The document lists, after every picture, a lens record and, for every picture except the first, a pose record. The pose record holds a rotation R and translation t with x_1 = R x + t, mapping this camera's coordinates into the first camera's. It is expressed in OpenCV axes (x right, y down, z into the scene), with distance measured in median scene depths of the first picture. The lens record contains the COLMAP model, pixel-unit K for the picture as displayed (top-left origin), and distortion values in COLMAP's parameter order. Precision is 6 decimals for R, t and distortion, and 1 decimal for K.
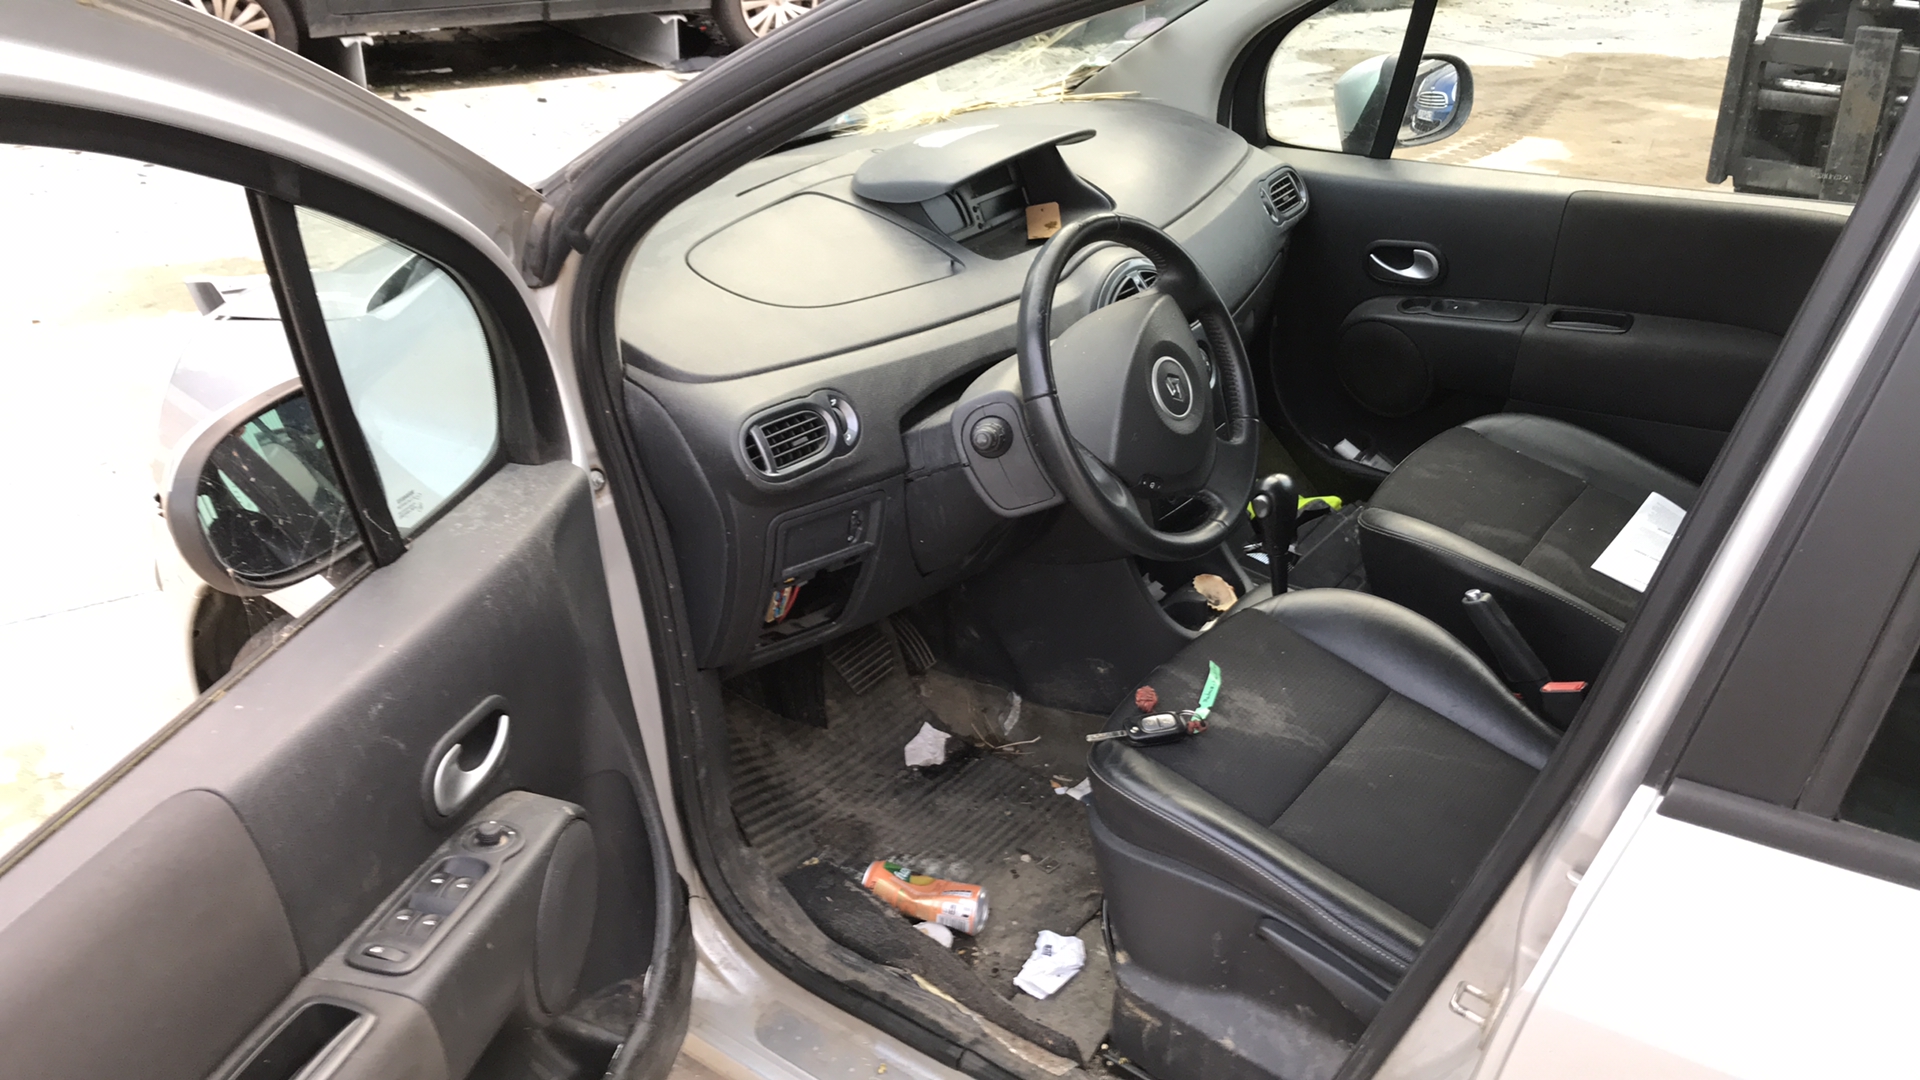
lens RADIAL K [[1542.3, 0, 960.0], [0, 1542.3, 540.0], [0, 0, 1]] dist [0.009618, -0.001242]
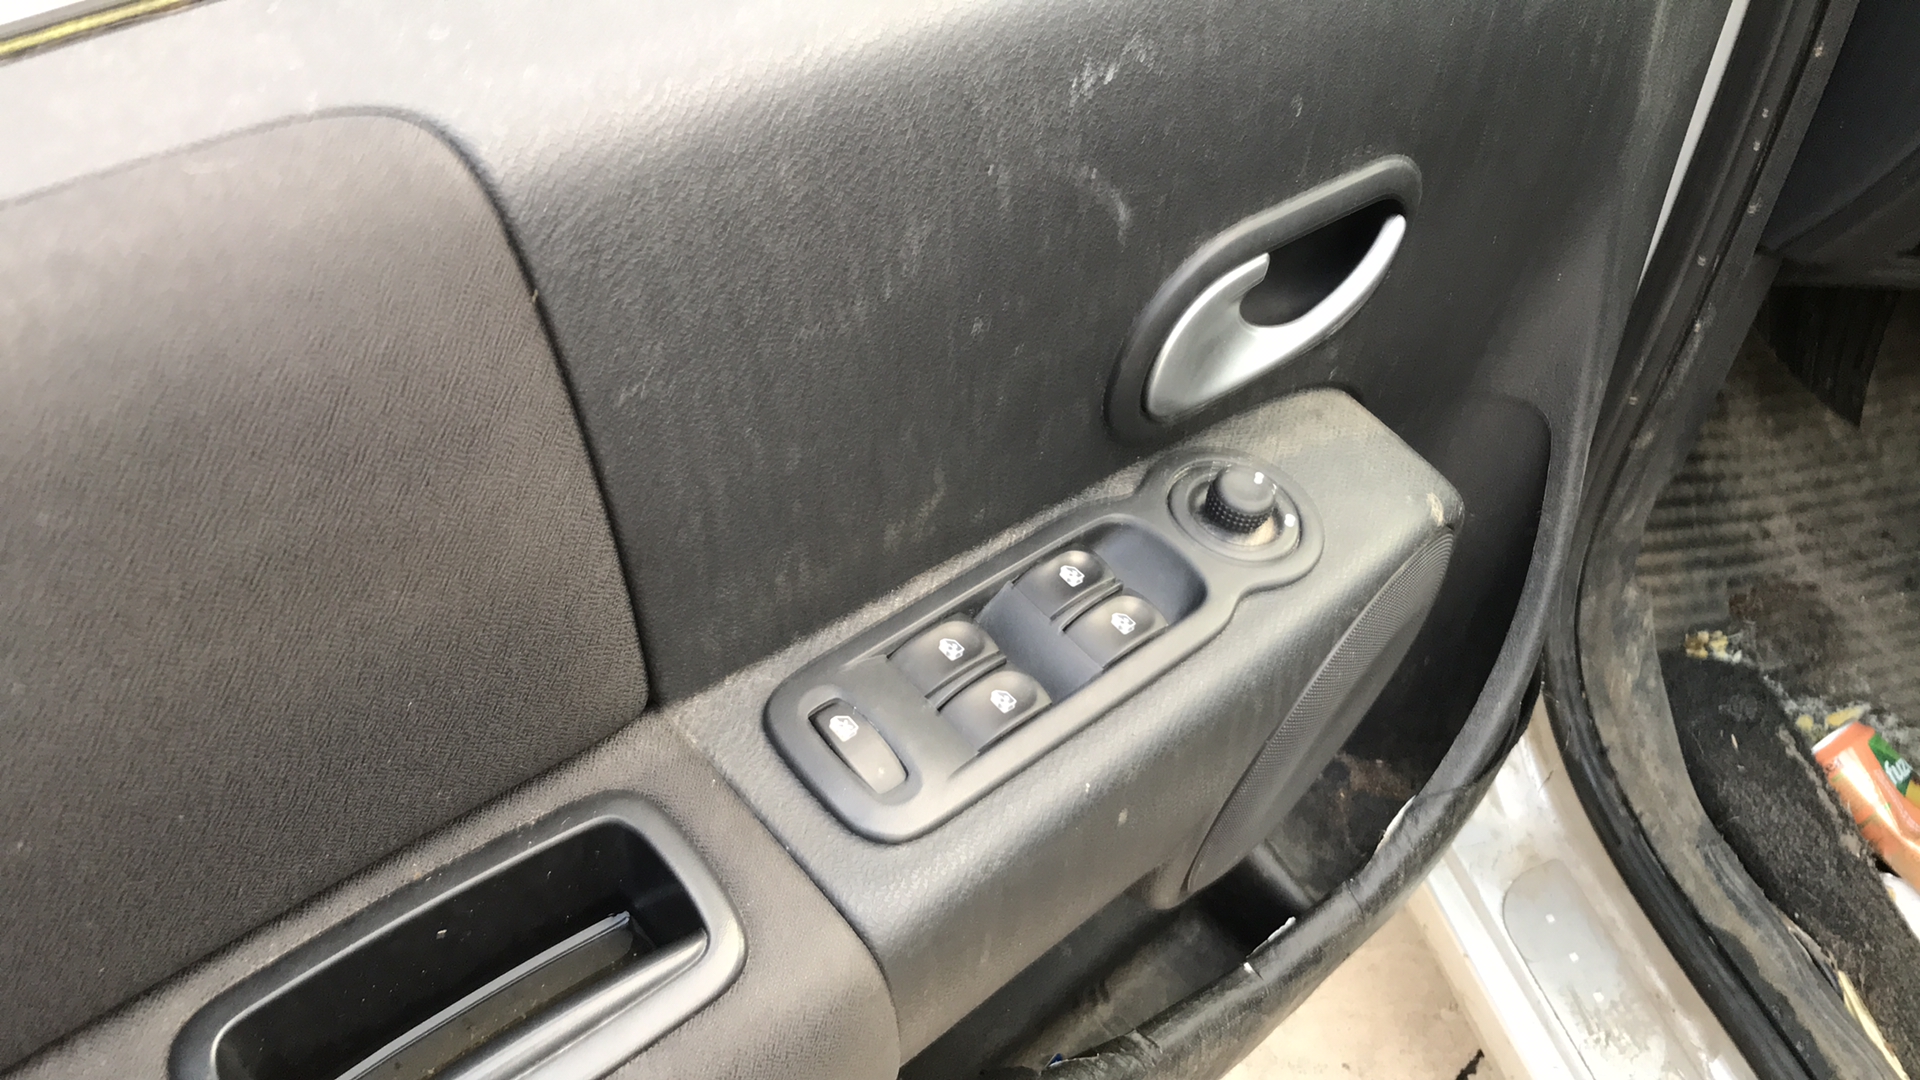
lens RADIAL K [[1550.8, 0, 995.3], [0, 1550.8, 544.1], [0, 0, 1]] dist [0.000751, -0.002191]
pose [[0.822587, 0.472111, -0.316958, -0.159996], [-0.333460, 0.851990, 0.403631, 0.045648], [0.460603, -0.226329, 0.858266, 0.450509]]
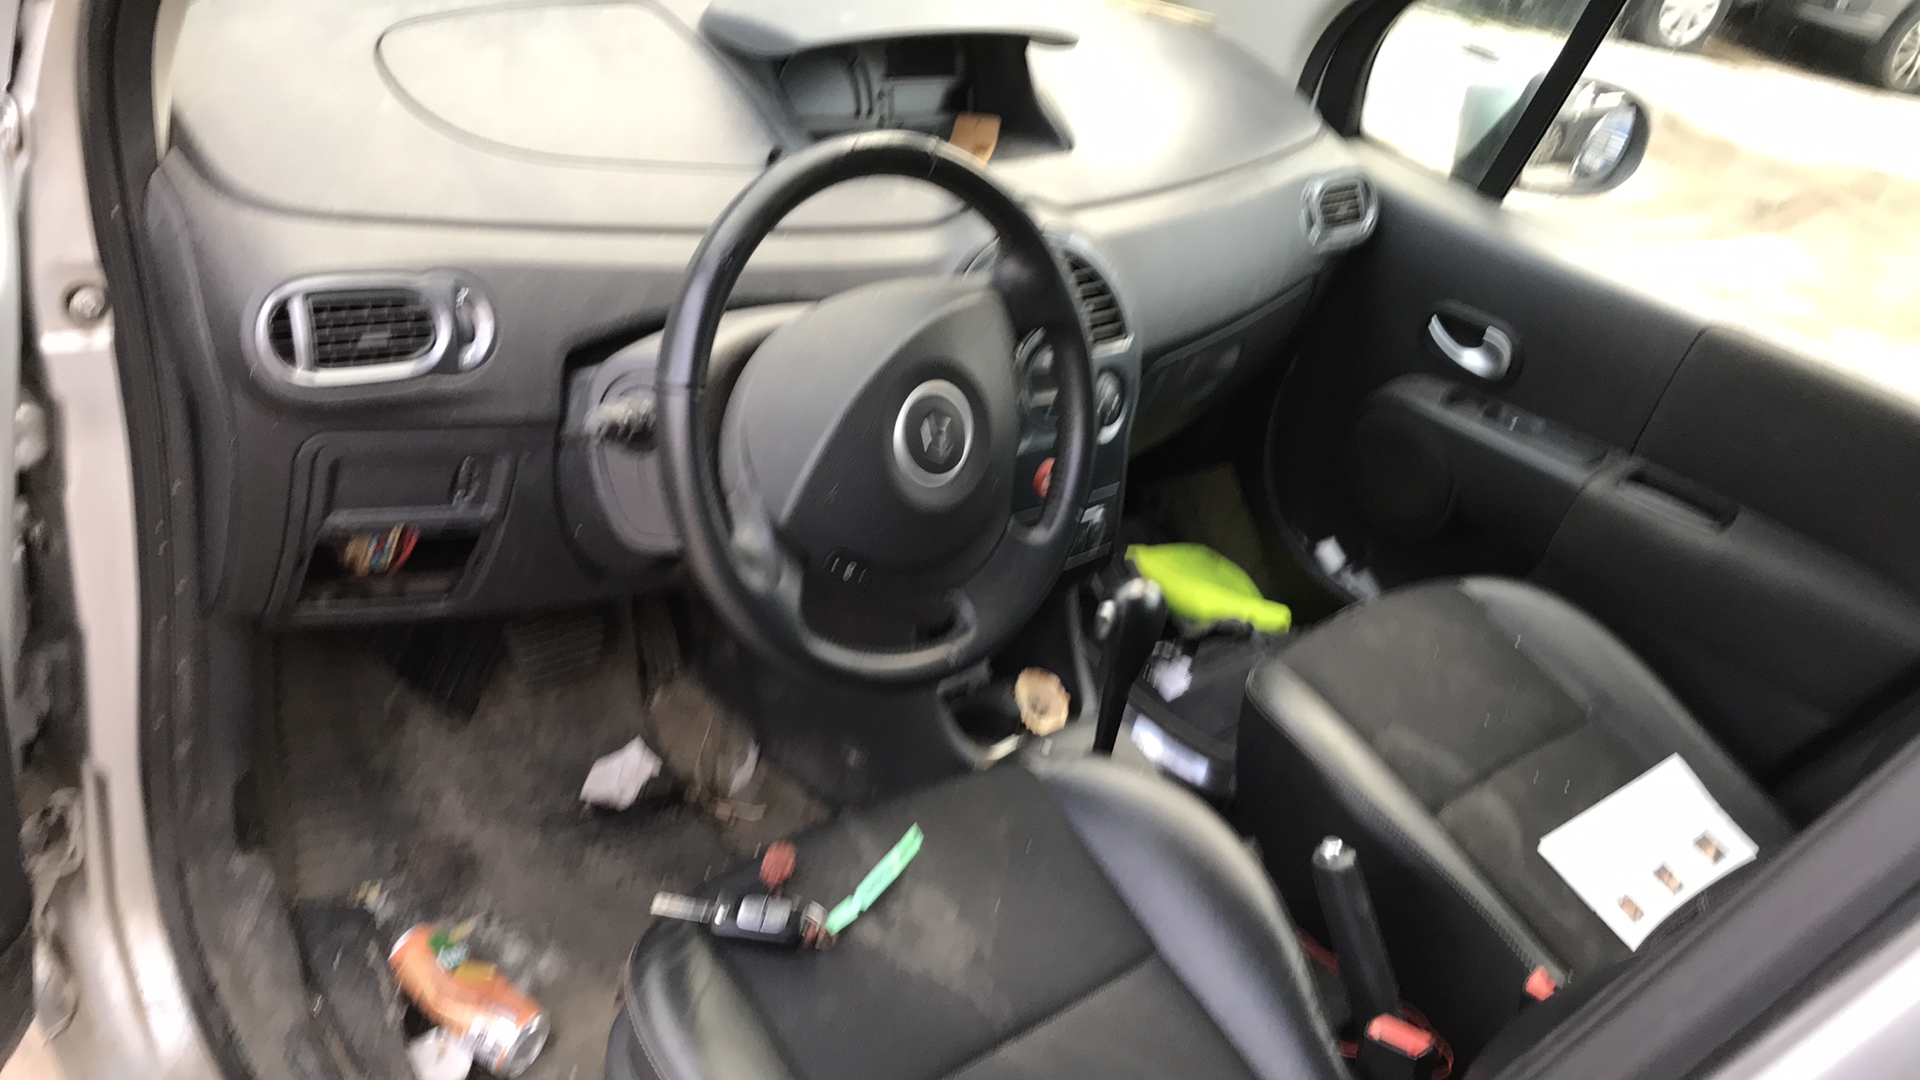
lens RADIAL K [[1550.8, 0, 995.3], [0, 1550.8, 544.1], [0, 0, 1]] dist [0.000751, -0.002191]
pose [[0.950536, 0.306028, -0.053171, 0.188456], [-0.302024, 0.950587, 0.071879, -0.097772], [0.072541, -0.052264, 0.995995, 0.320104]]
